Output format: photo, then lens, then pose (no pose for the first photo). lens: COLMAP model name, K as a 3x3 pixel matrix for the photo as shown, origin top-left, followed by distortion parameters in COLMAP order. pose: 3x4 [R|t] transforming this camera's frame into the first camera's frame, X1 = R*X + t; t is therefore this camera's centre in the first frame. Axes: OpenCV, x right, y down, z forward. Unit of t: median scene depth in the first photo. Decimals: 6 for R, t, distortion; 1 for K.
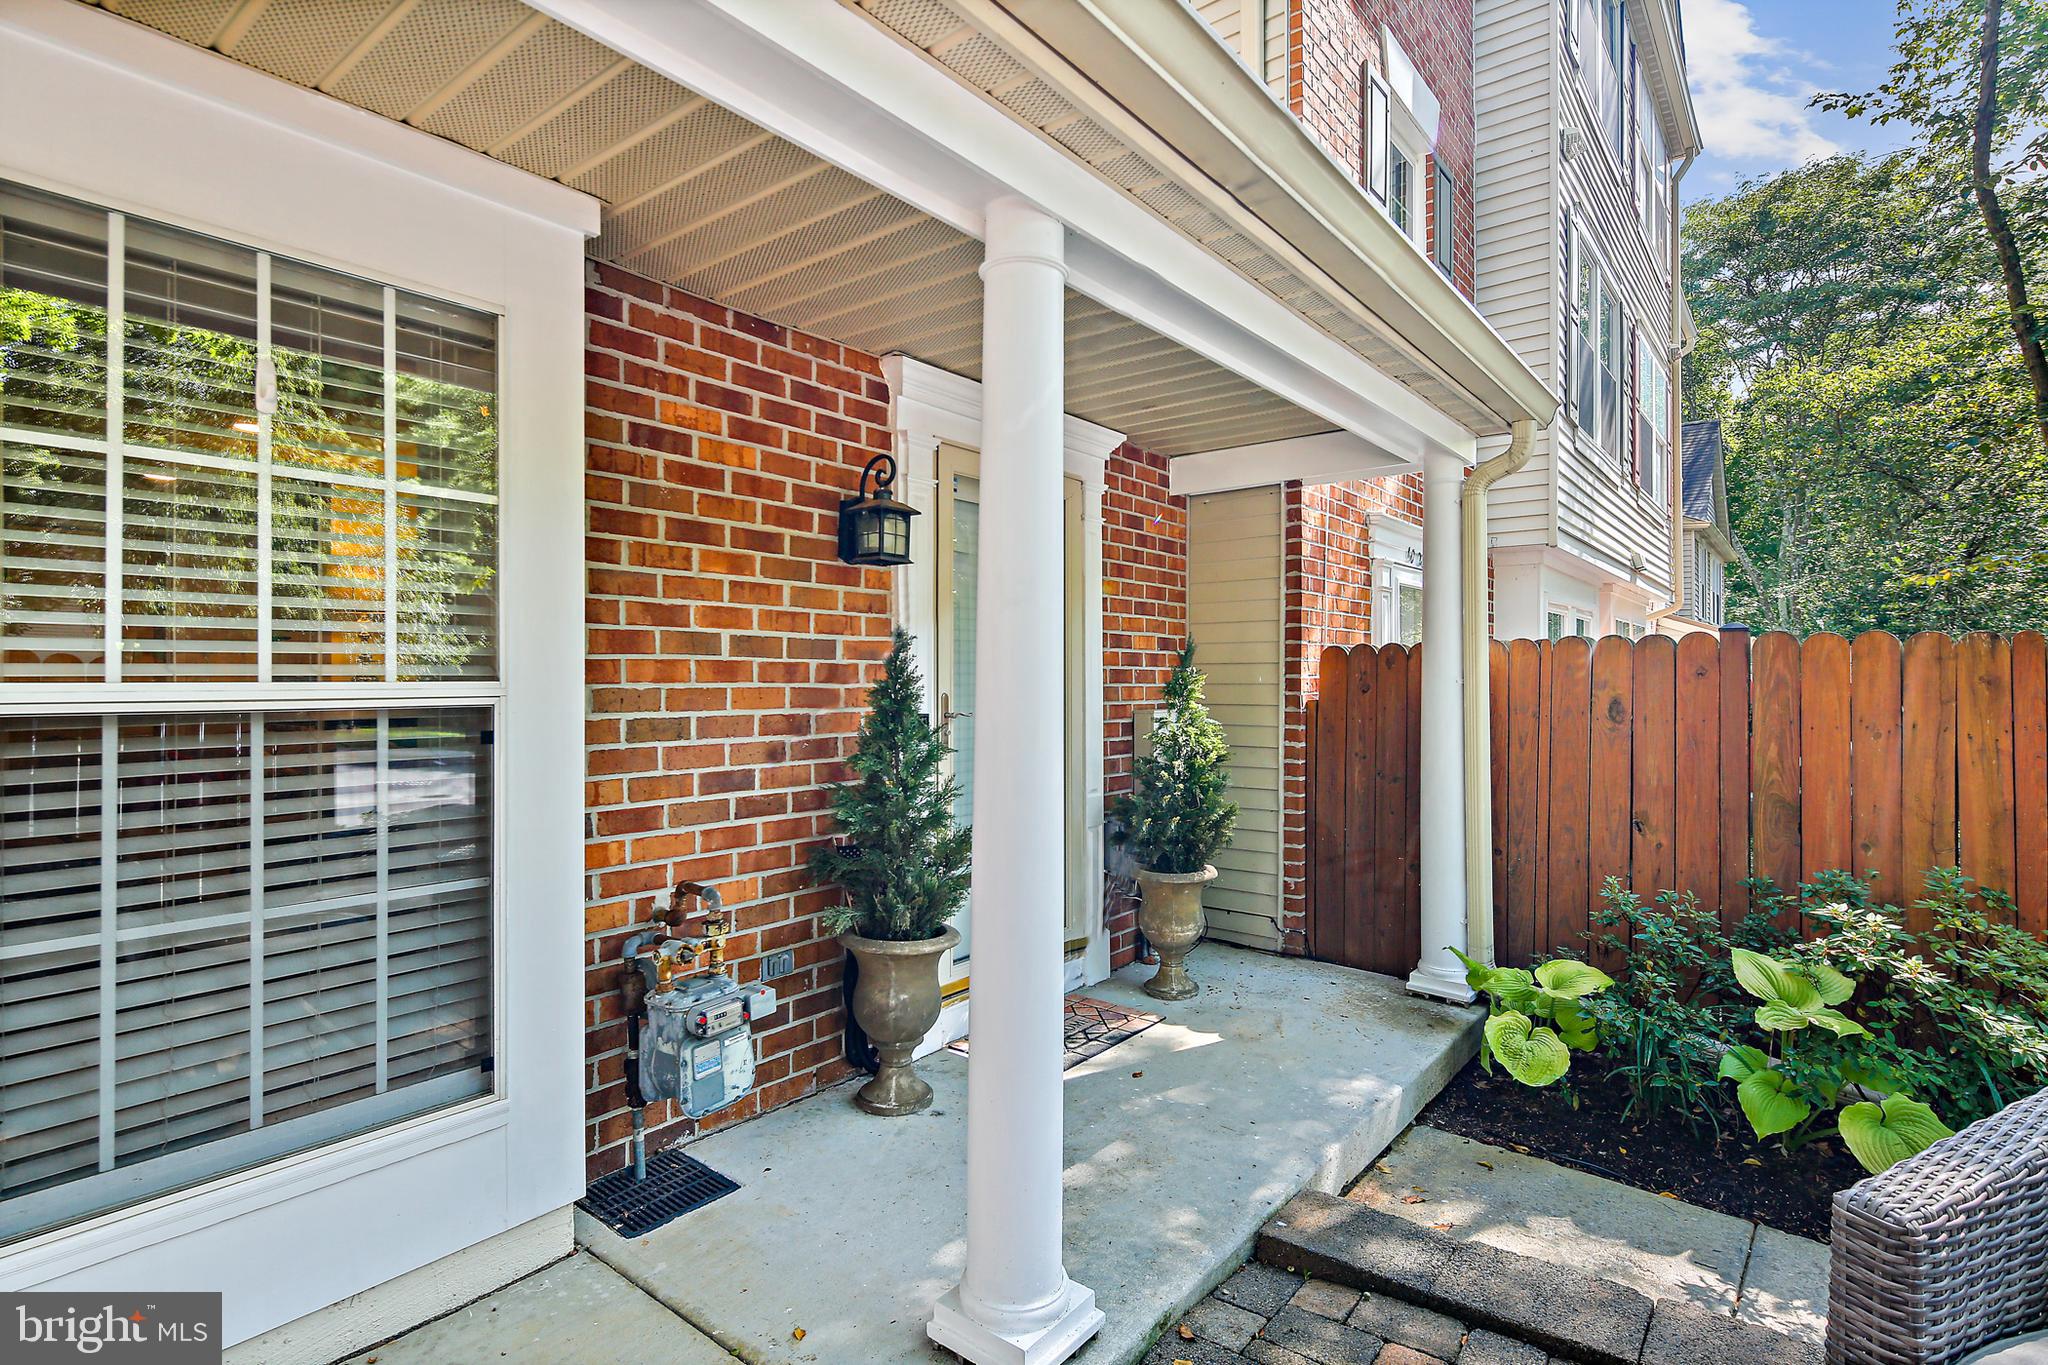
lens RADIAL K [[1003.4, 0, 1035.0], [0, 1003.4, 688.2], [0, 0, 1]] dist [0.007305, -0.005302]
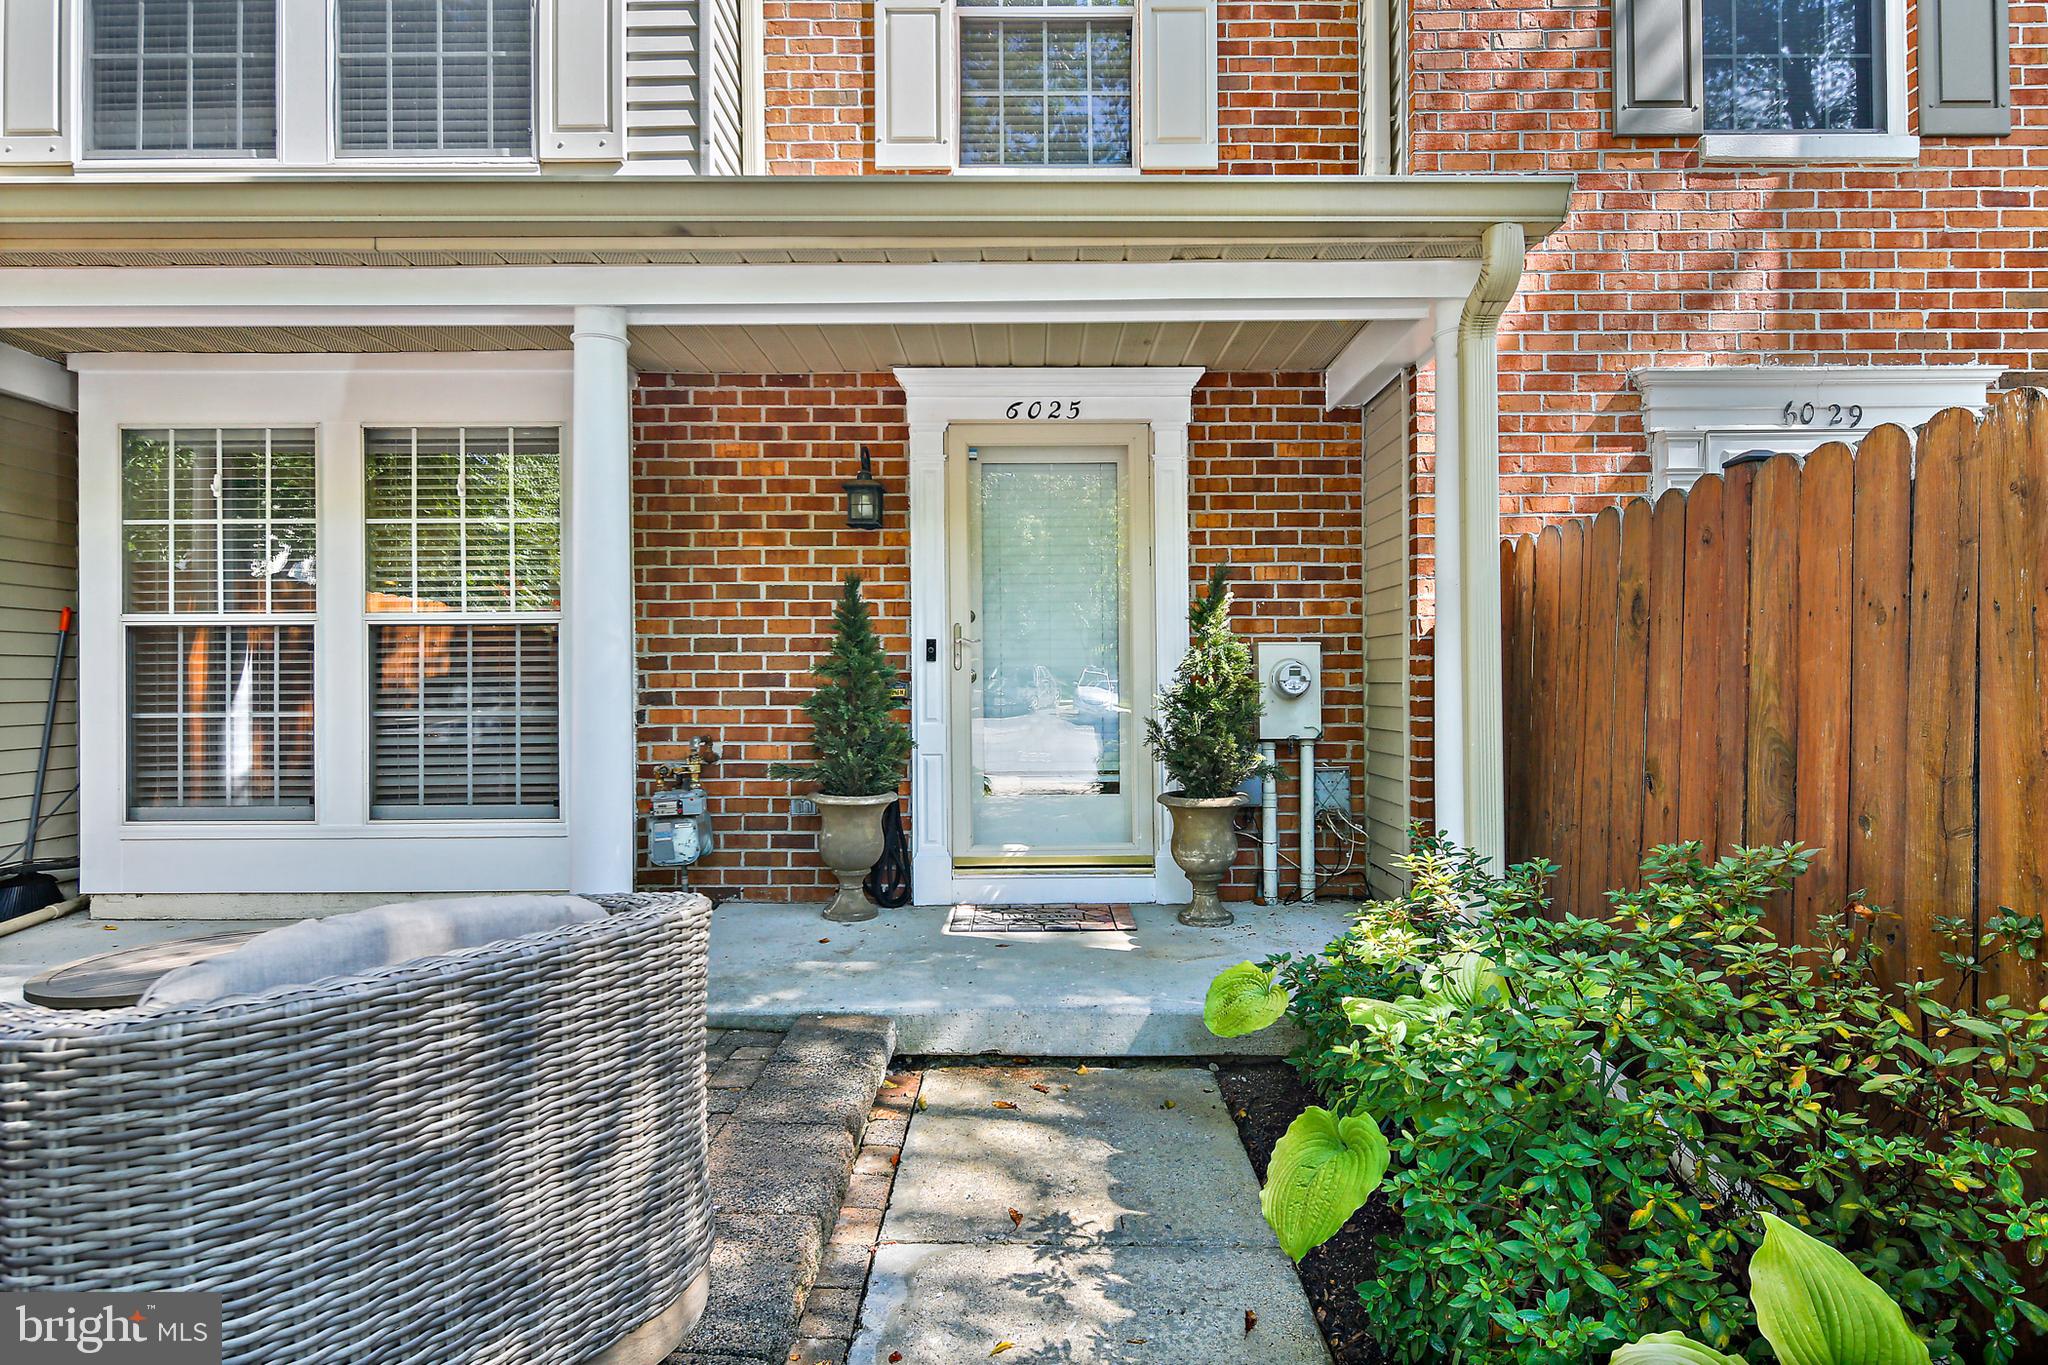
lens RADIAL K [[1003.4, 0, 1025.4], [0, 1003.4, 687.0], [0, 0, 1]] dist [0.007305, -0.005302]
pose [[0.619243, 0.002989, -0.785193, 1.129989], [-0.000456, 0.999994, 0.003447, 0.095595], [0.785199, -0.001776, 0.619241, 0.348596]]
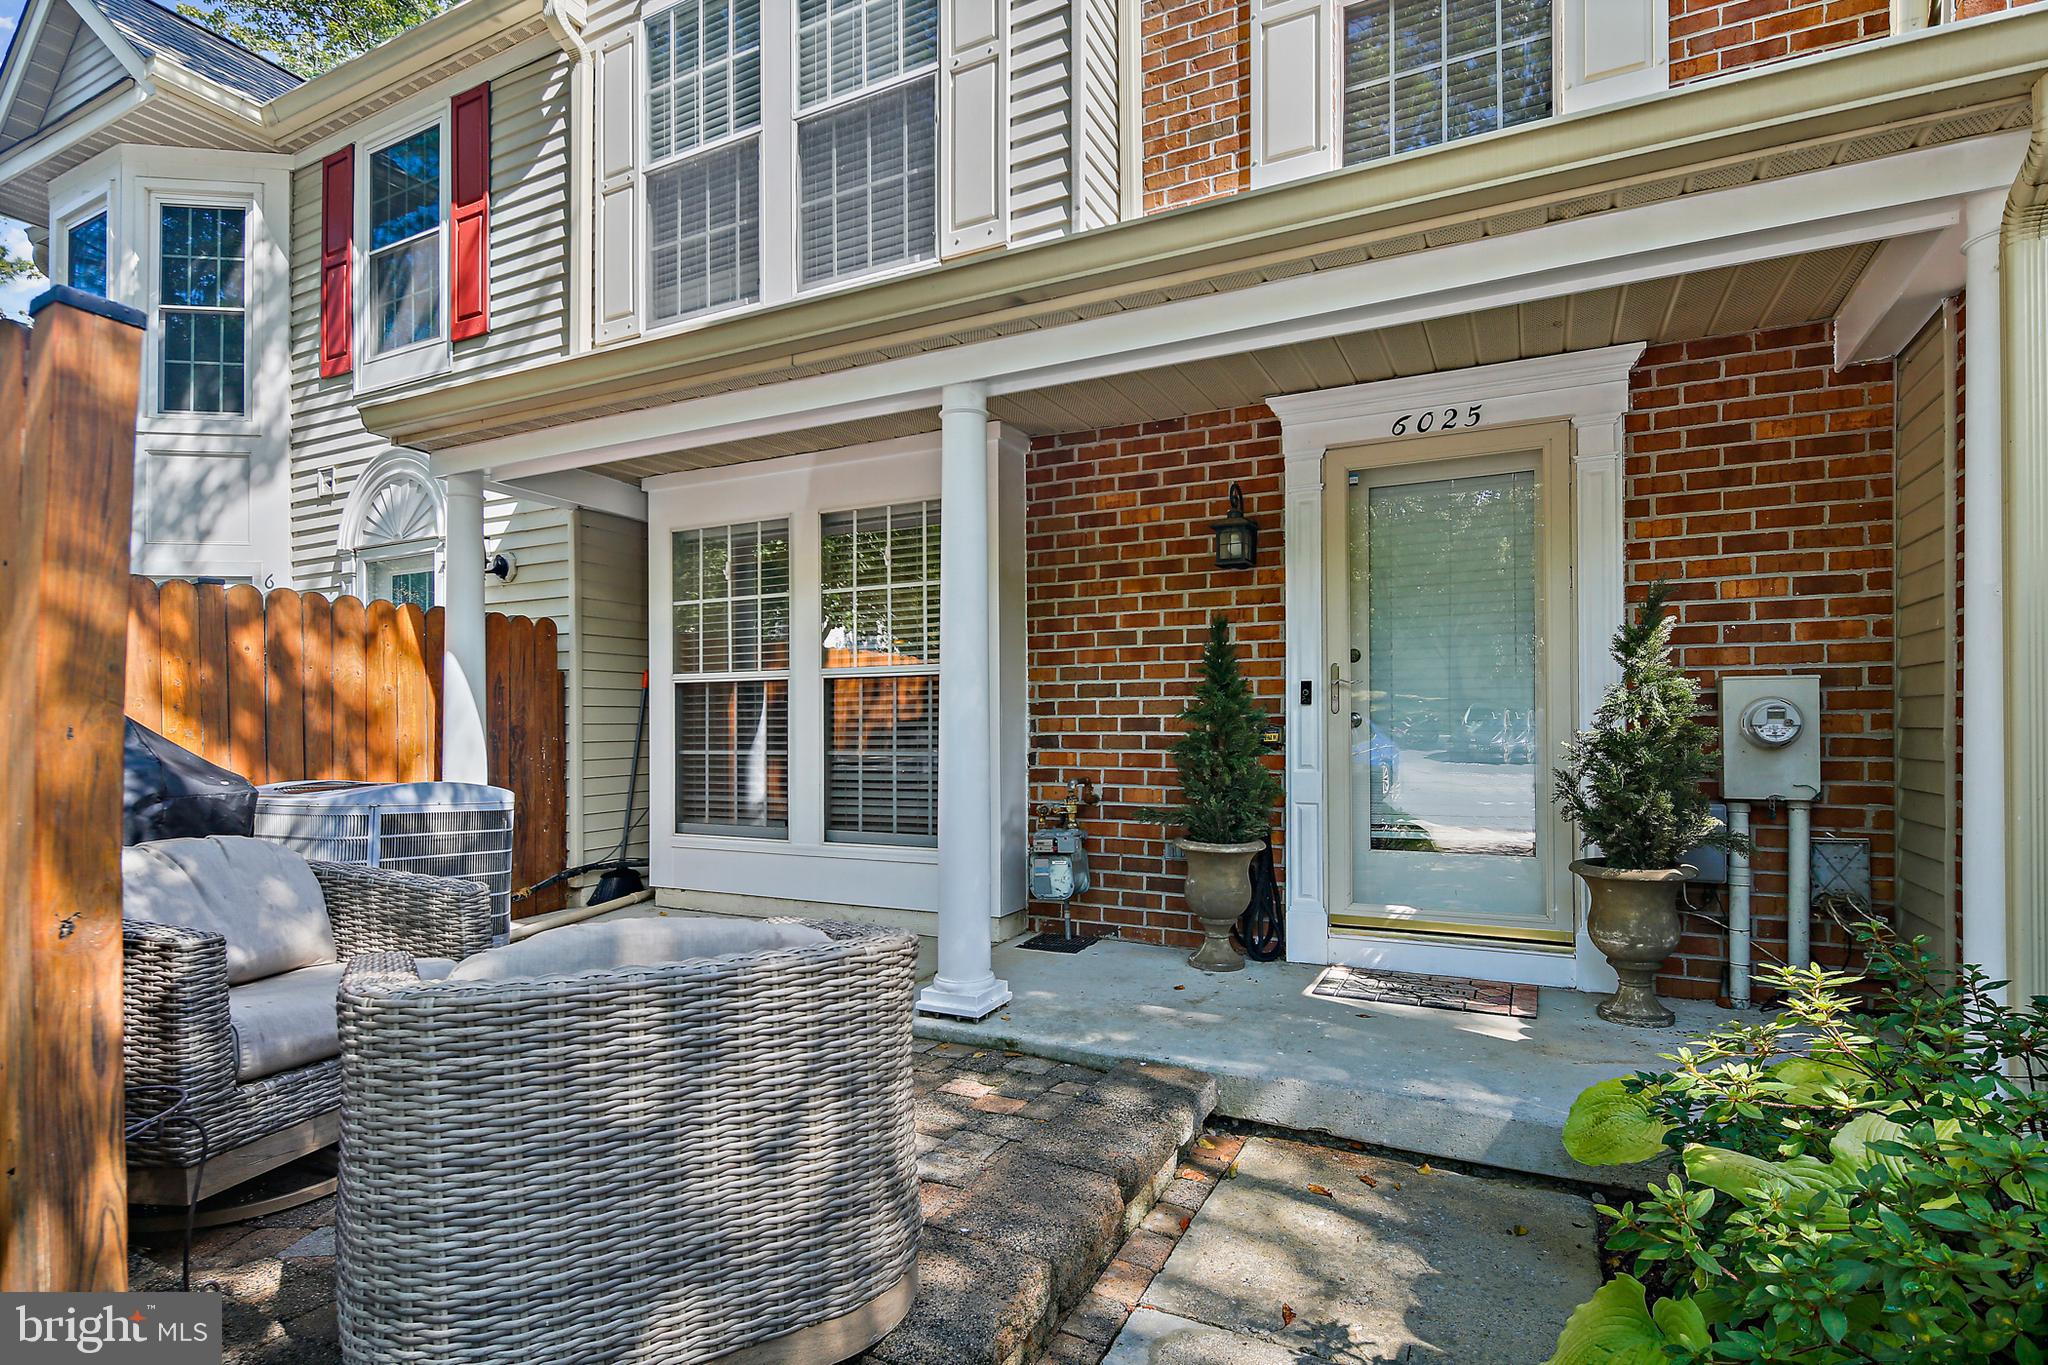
lens RADIAL K [[1003.4, 0, 1034.0], [0, 1003.4, 733.9], [0, 0, 1]] dist [0.007305, -0.005302]
pose [[0.201250, 0.009568, -0.979493, 1.173638], [0.000169, 0.999952, 0.009802, 0.090010], [0.979540, -0.002138, 0.201239, 0.505528]]
